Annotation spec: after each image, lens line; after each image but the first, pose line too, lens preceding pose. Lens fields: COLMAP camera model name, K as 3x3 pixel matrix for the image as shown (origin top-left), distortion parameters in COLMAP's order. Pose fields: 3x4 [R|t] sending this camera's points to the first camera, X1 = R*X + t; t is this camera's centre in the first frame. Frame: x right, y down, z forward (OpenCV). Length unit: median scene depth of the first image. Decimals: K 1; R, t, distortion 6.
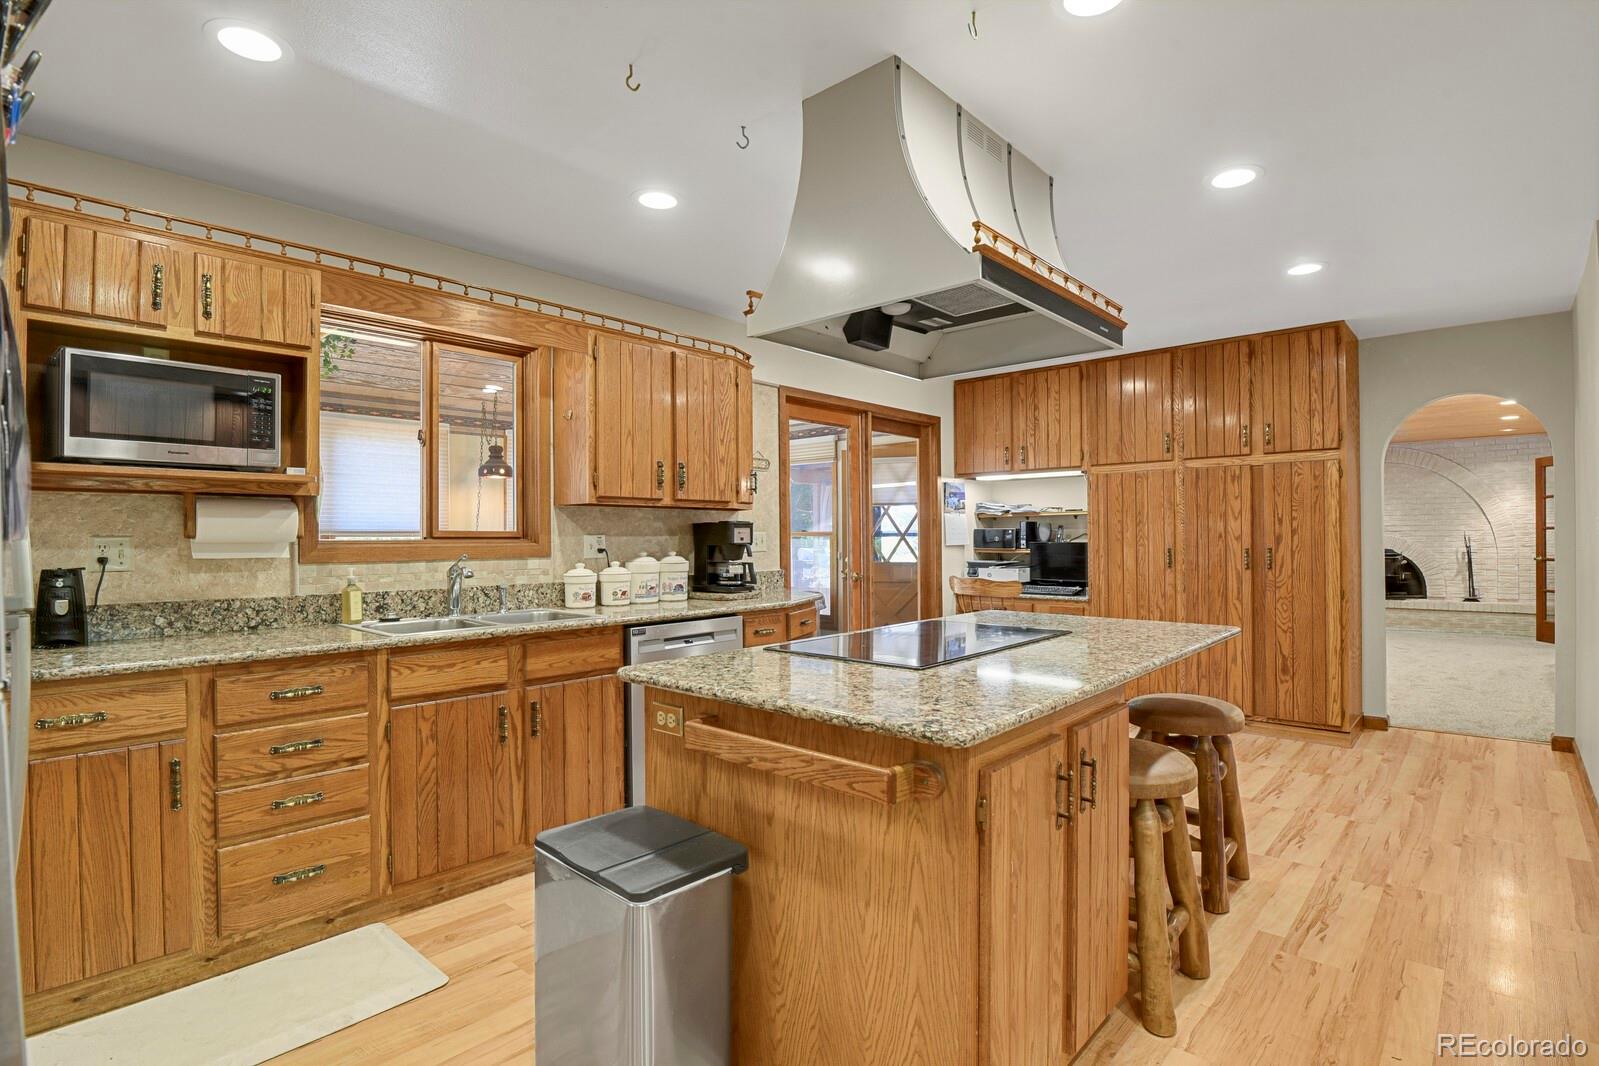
lens RADIAL K [[816.4, 0, 799.5], [0, 816.4, 533.0], [0, 0, 1]] dist [-0.017251, -0.011900]
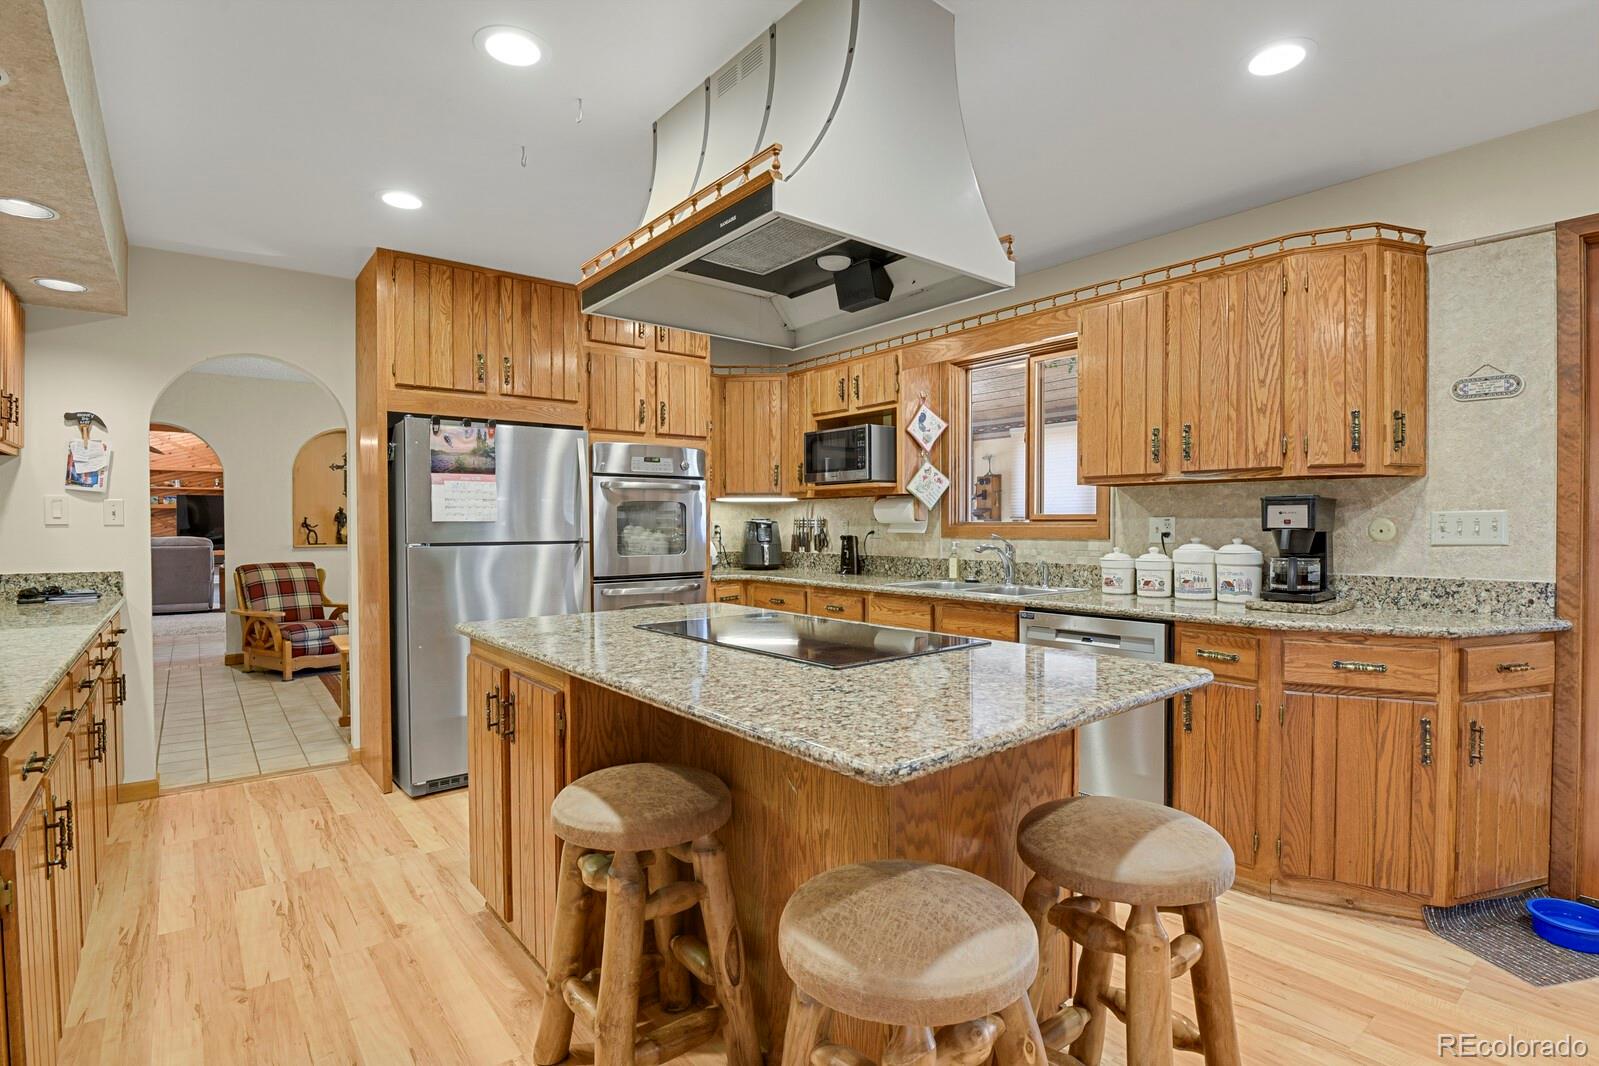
lens RADIAL K [[785.2, 0, 799.5], [0, 785.2, 533.0], [0, 0, 1]] dist [-0.034177, -0.001200]
pose [[-0.182162, 0.017932, -0.983105, 0.230986], [0.008683, 0.999824, 0.016628, 0.000805], [0.983230, -0.005508, -0.182286, 0.266823]]
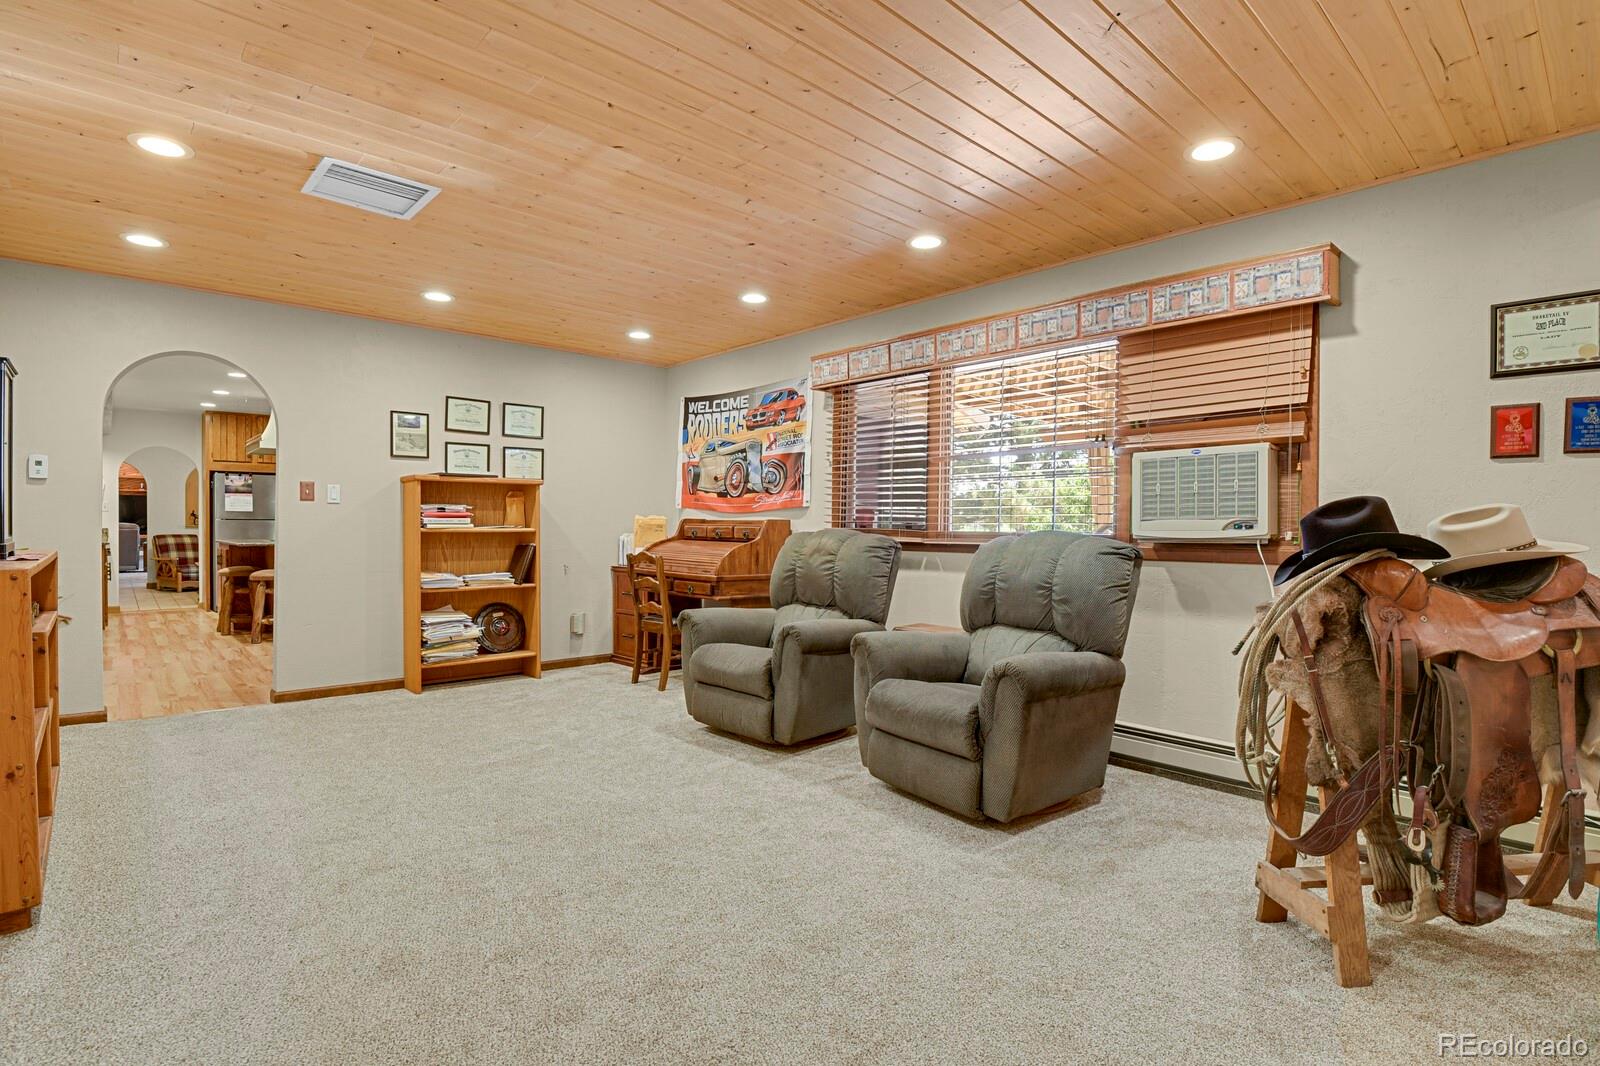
lens RADIAL K [[785.7, 0, 800.0], [0, 785.7, 533.0], [0, 0, 1]] dist [-0.034177, -0.001200]
pose [[-0.118736, 0.013180, -0.992838, 1.271181], [-0.000467, 0.999911, 0.013330, 0.026651], [0.992926, 0.002046, -0.118719, 1.392665]]
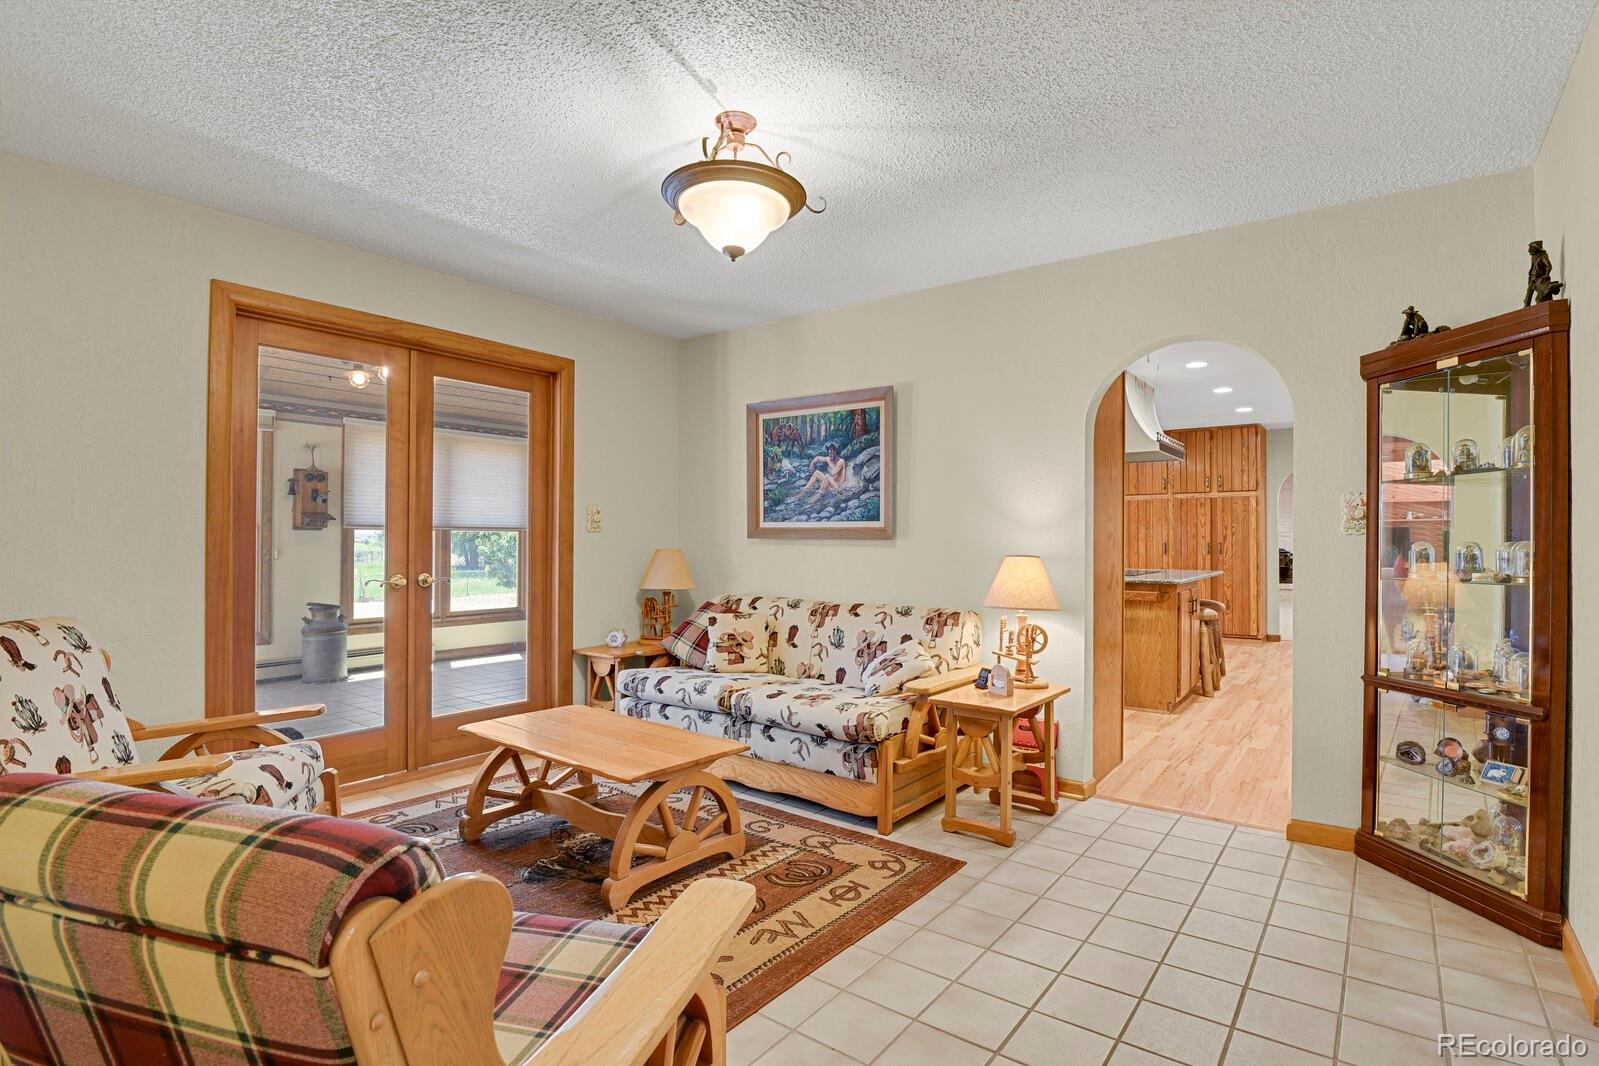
lens RADIAL K [[785.2, 0, 799.5], [0, 785.2, 533.0], [0, 0, 1]] dist [-0.034177, -0.001200]
pose [[0.997200, 0.010300, 0.074067, -0.532065], [-0.010036, 0.999942, -0.003936, 0.013476], [-0.074103, 0.003182, 0.997245, -0.730773]]
